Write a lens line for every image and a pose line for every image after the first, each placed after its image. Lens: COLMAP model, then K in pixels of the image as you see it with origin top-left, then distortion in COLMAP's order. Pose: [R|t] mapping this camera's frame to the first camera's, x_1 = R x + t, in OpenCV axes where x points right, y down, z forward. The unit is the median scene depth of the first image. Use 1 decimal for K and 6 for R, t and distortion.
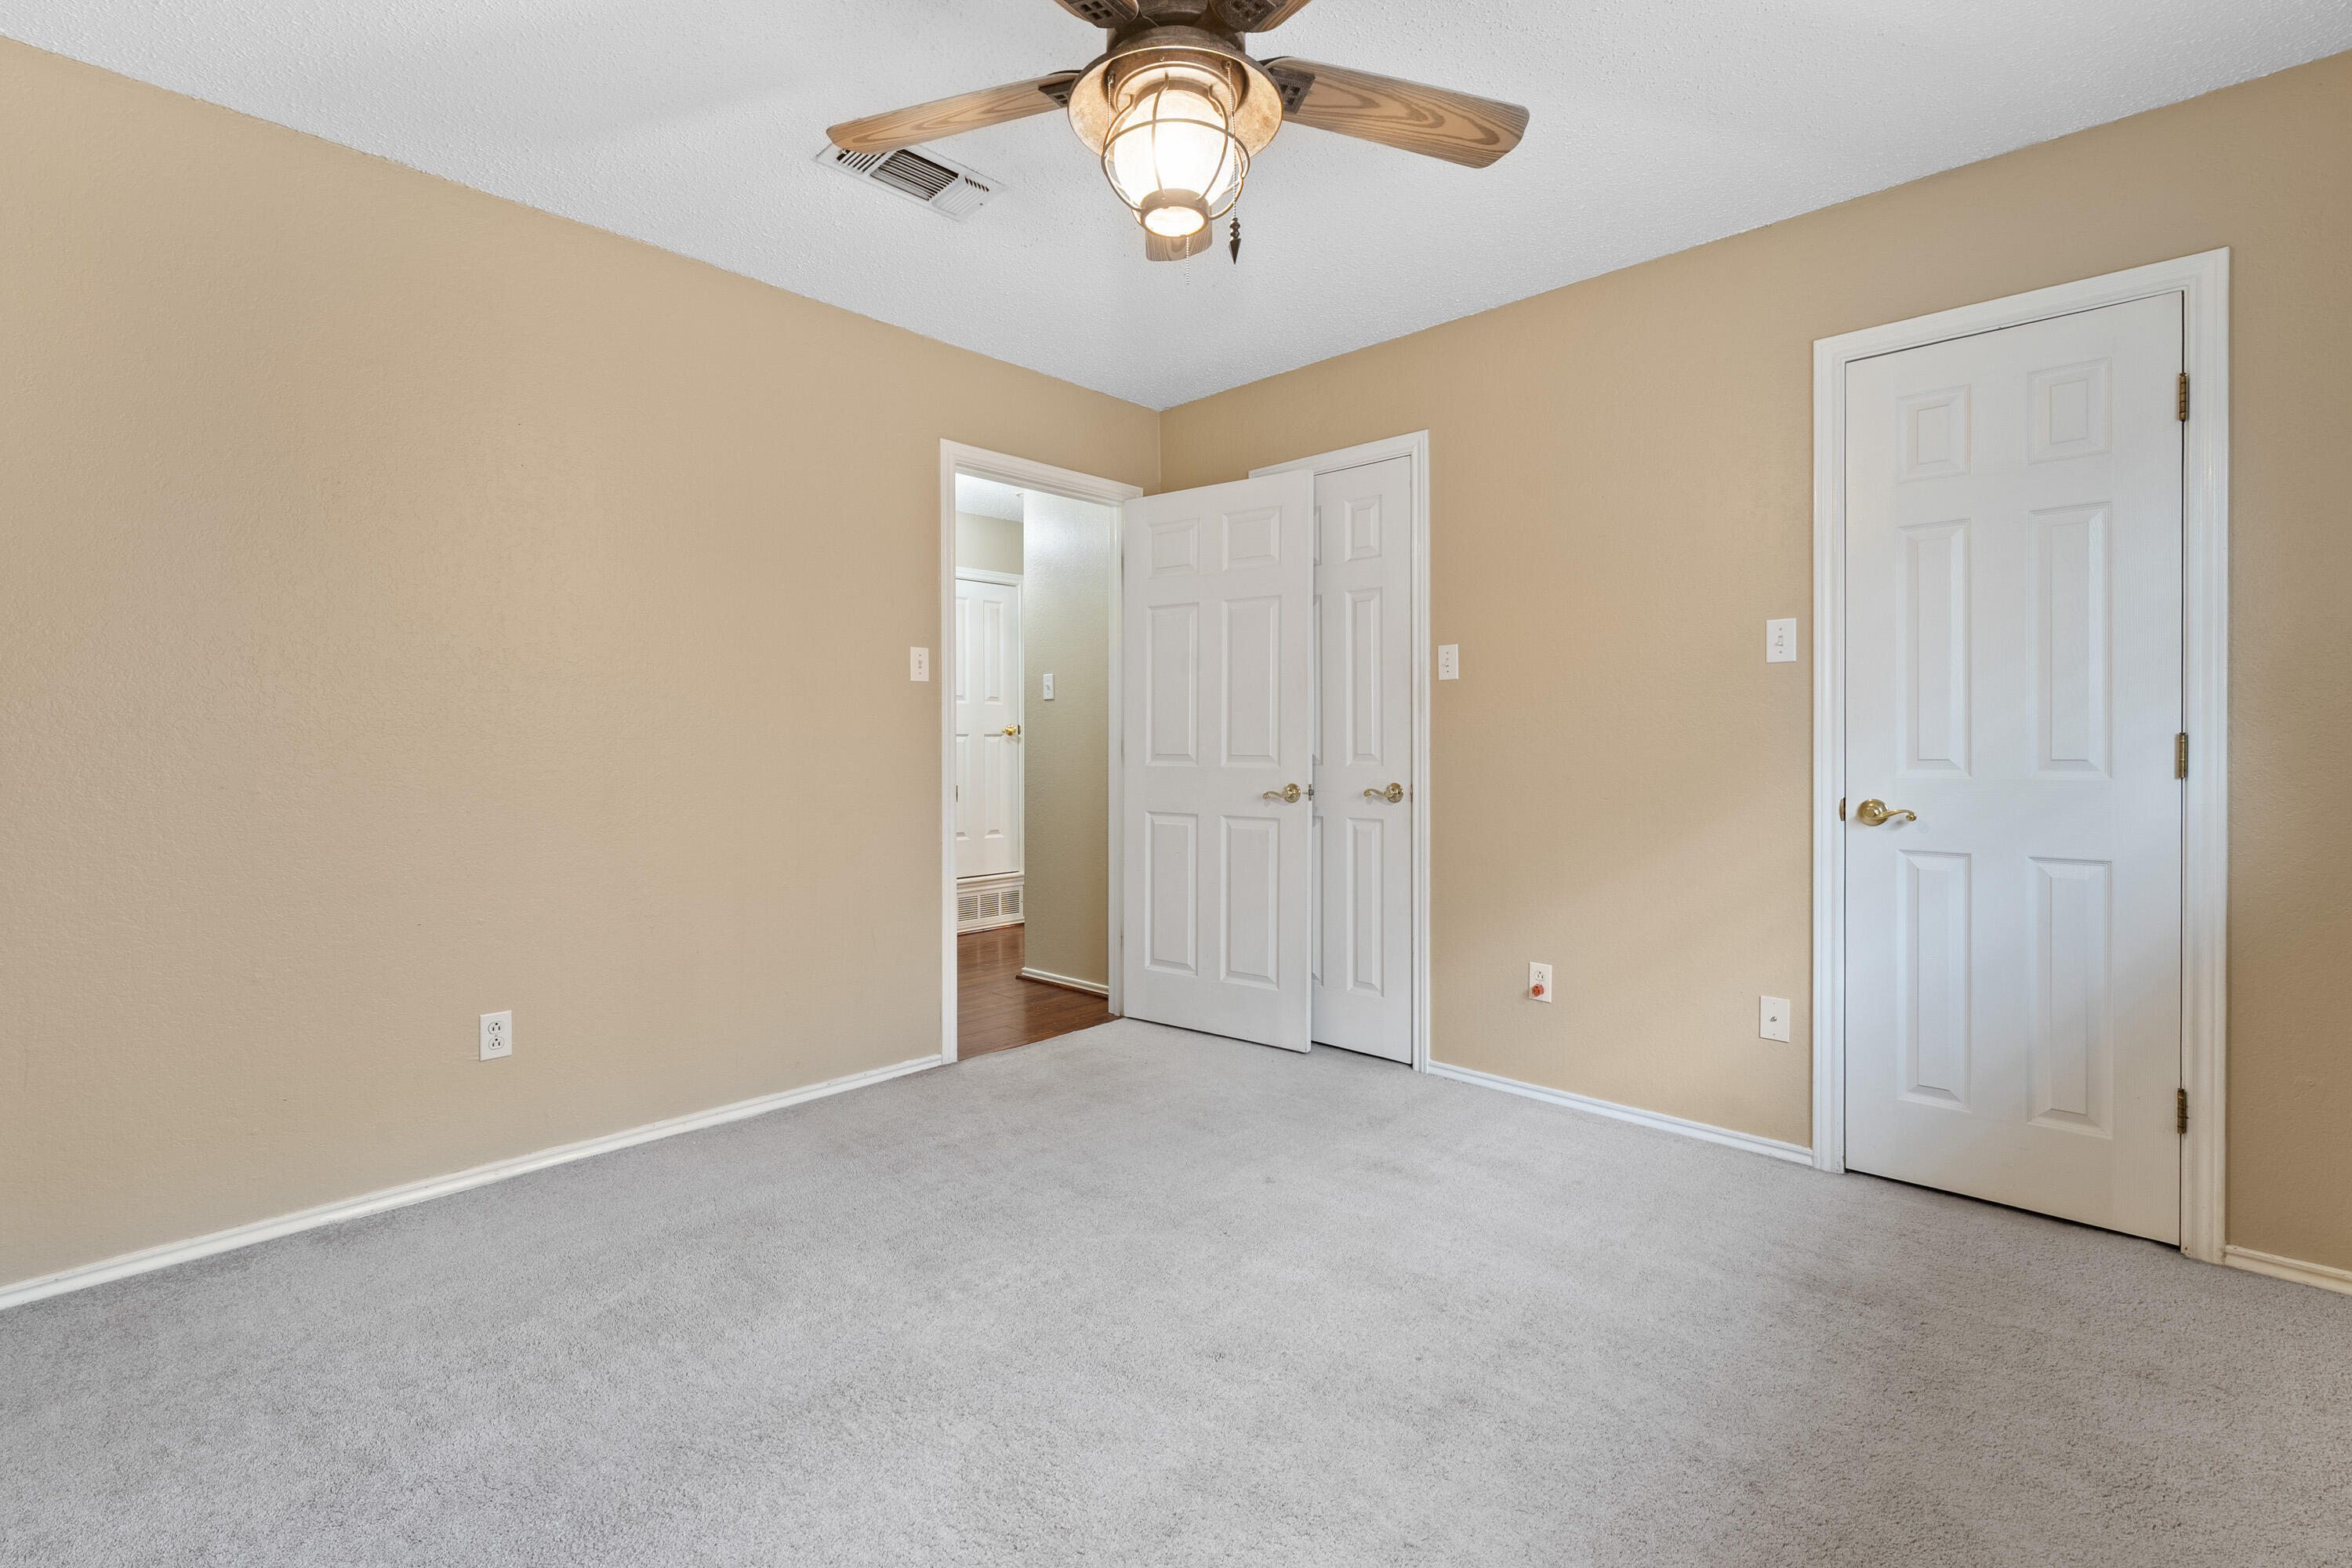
lens RADIAL K [[1055.3, 0, 1176.8], [0, 1055.3, 763.4], [0, 0, 1]] dist [-0.001371, -0.000309]
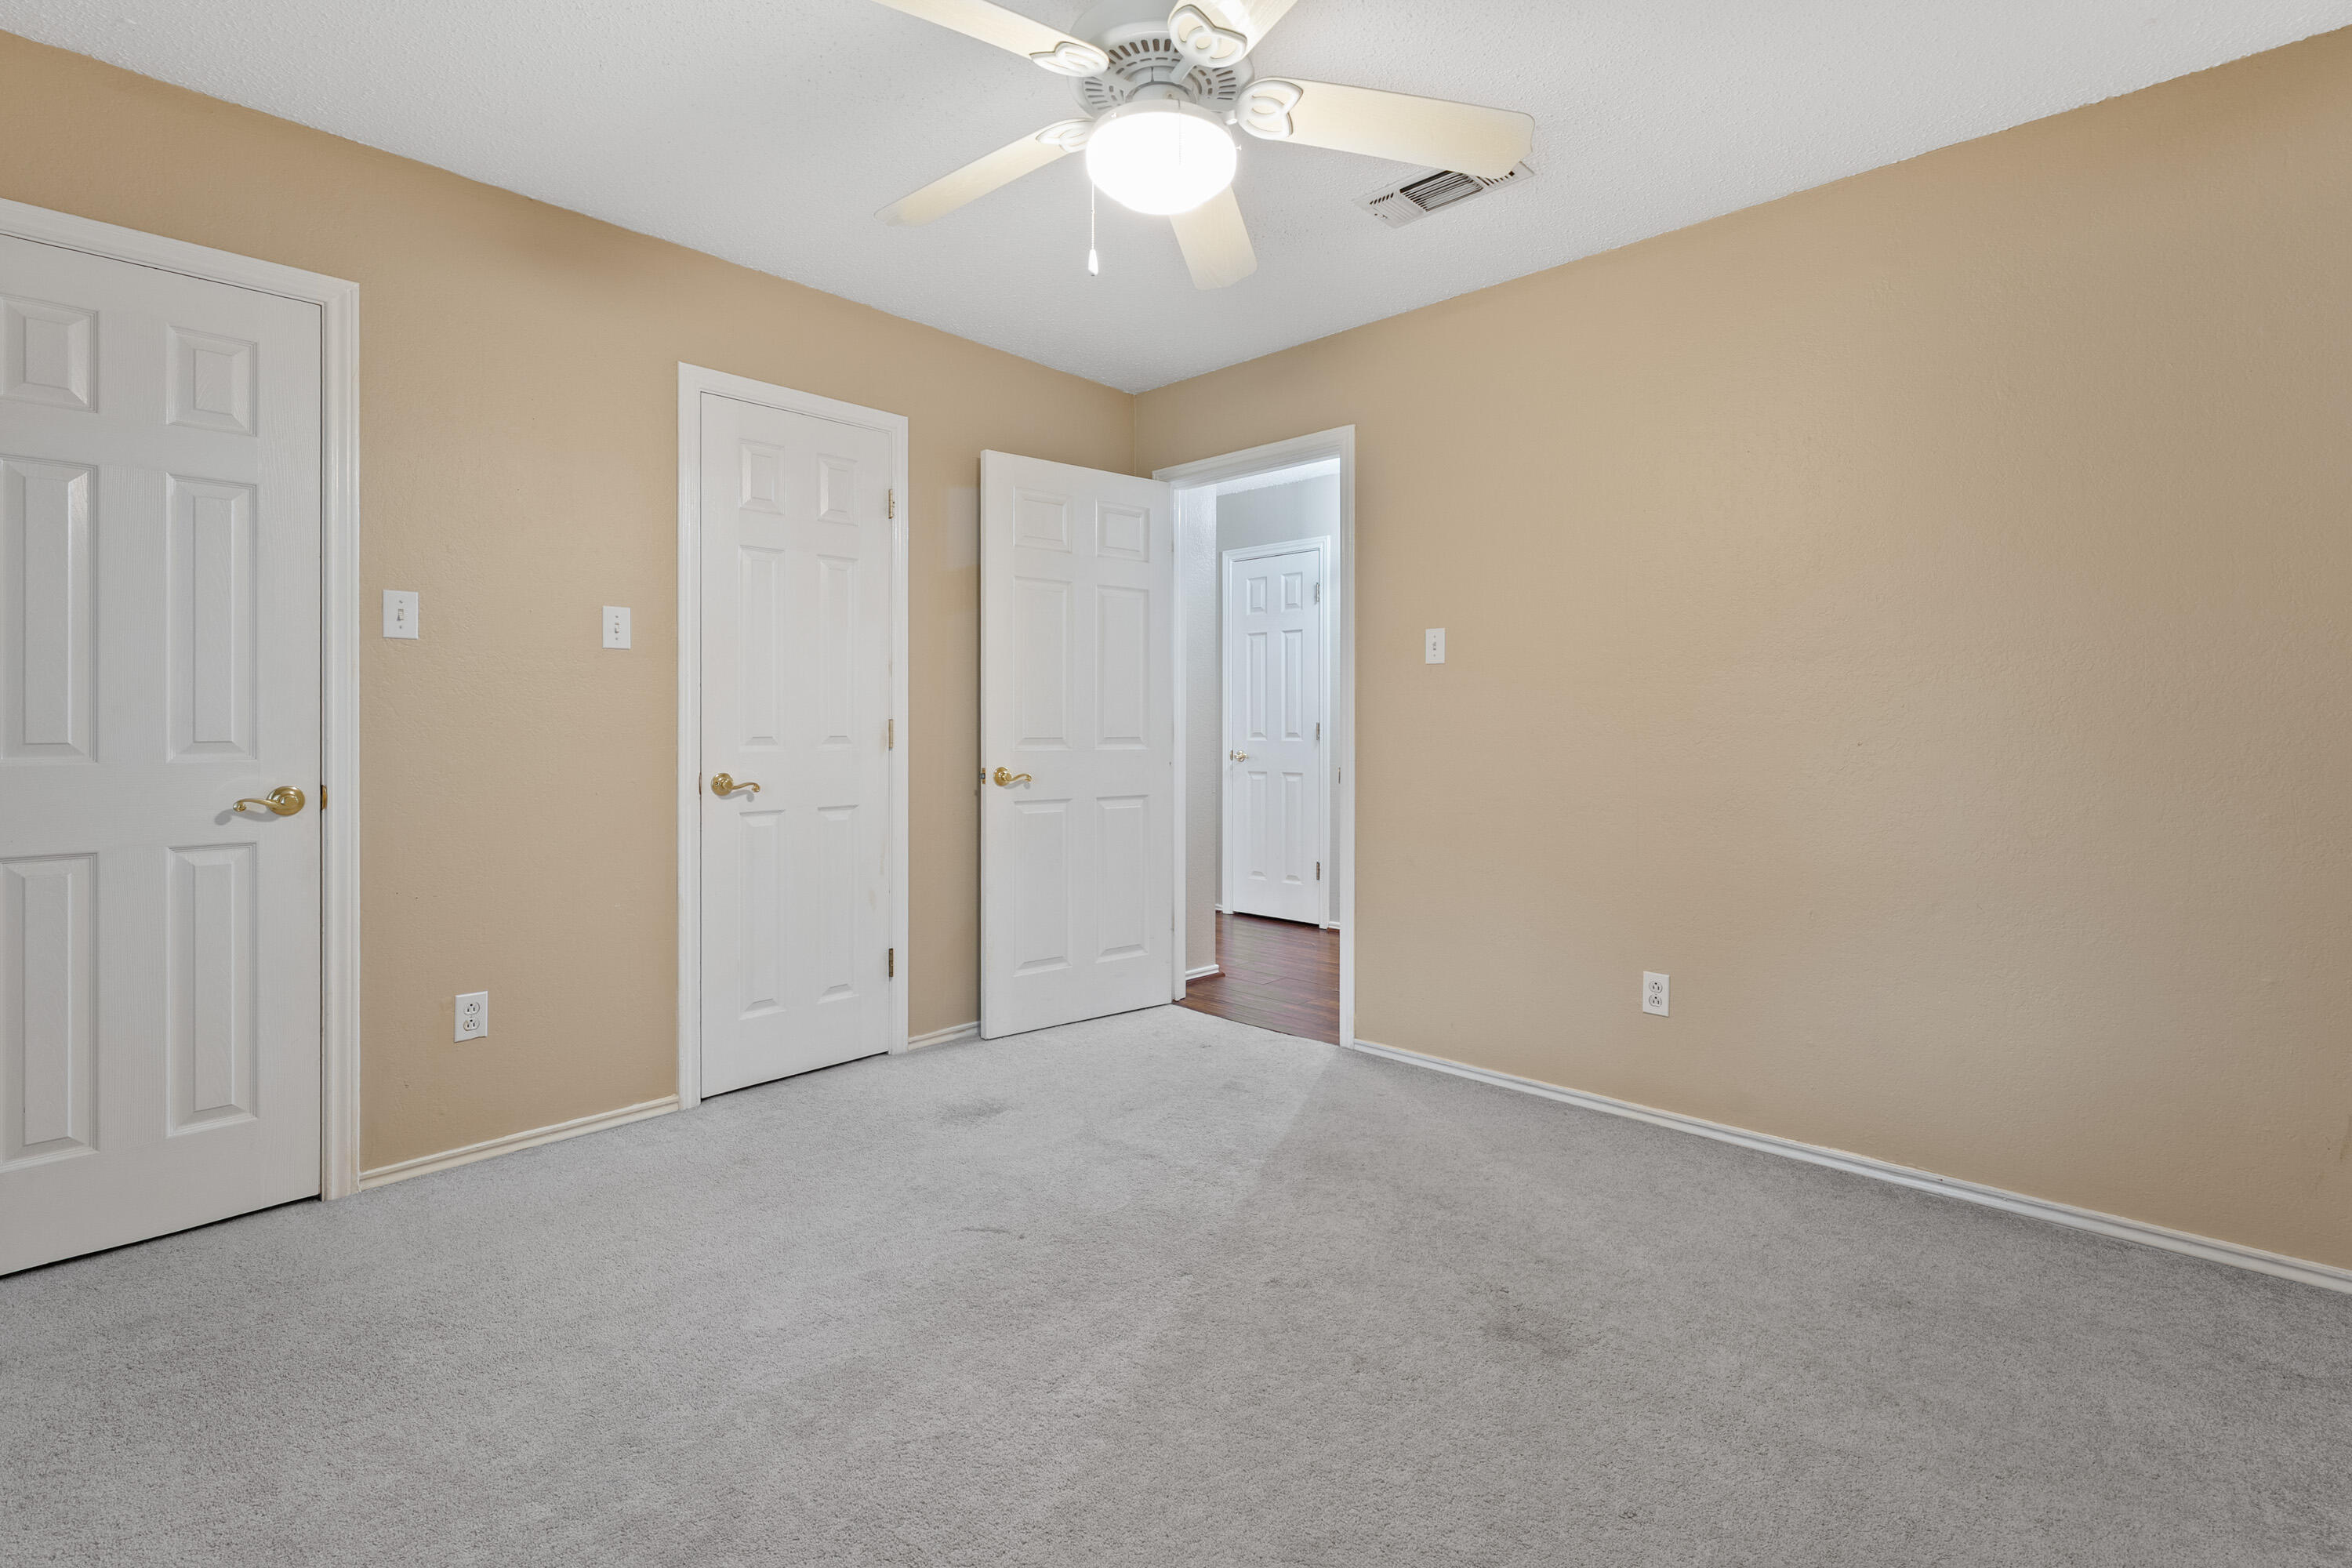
lens RADIAL K [[1055.3, 0, 1177.1], [0, 1055.3, 738.5], [0, 0, 1]] dist [-0.001371, -0.000309]
pose [[-0.001316, -0.005754, 0.999983, -0.464114], [0.013435, 0.999893, 0.005771, -0.005441], [-0.999909, 0.013442, -0.001238, 0.451274]]
